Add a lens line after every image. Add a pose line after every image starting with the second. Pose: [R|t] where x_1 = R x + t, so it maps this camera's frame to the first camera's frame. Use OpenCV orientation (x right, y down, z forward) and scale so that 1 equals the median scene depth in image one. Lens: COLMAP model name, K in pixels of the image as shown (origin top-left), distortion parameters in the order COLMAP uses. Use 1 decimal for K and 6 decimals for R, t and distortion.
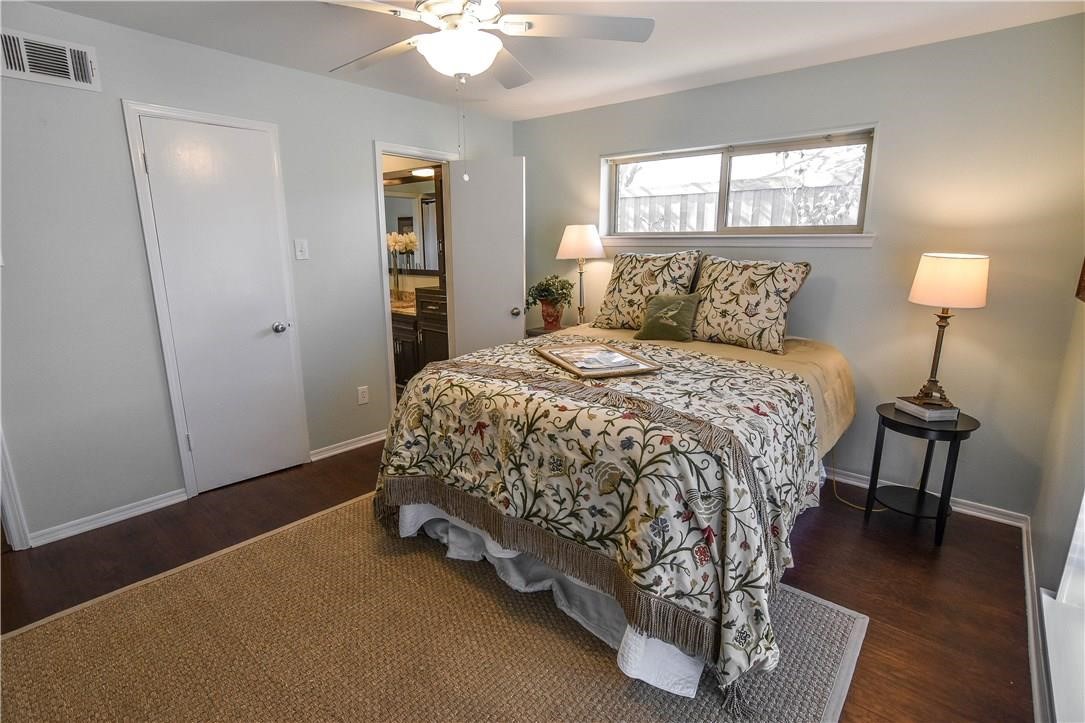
lens RADIAL K [[530.1, 0, 538.3], [0, 530.1, 362.9], [0, 0, 1]] dist [-0.027836, 0.008698]
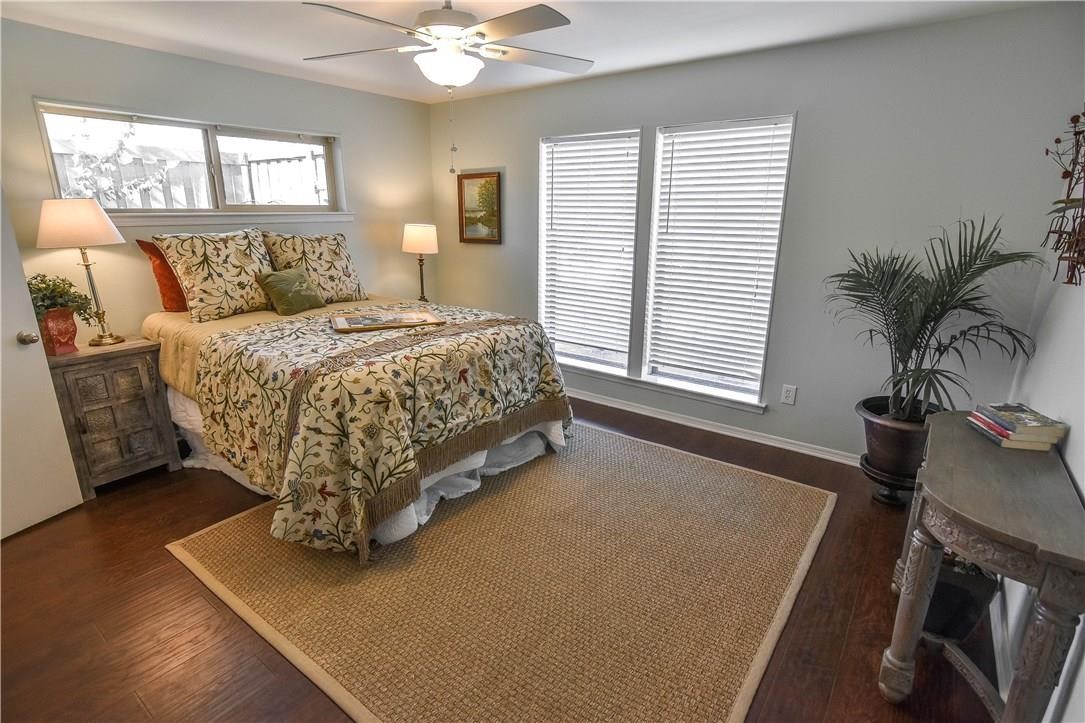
lens RADIAL K [[530.1, 0, 541.3], [0, 530.1, 367.9], [0, 0, 1]] dist [-0.027836, 0.008698]
pose [[-0.063599, -0.280897, 0.957628, -1.235873], [0.217806, 0.932532, 0.288001, -0.198258], [-0.973918, 0.226894, 0.001873, 0.771976]]
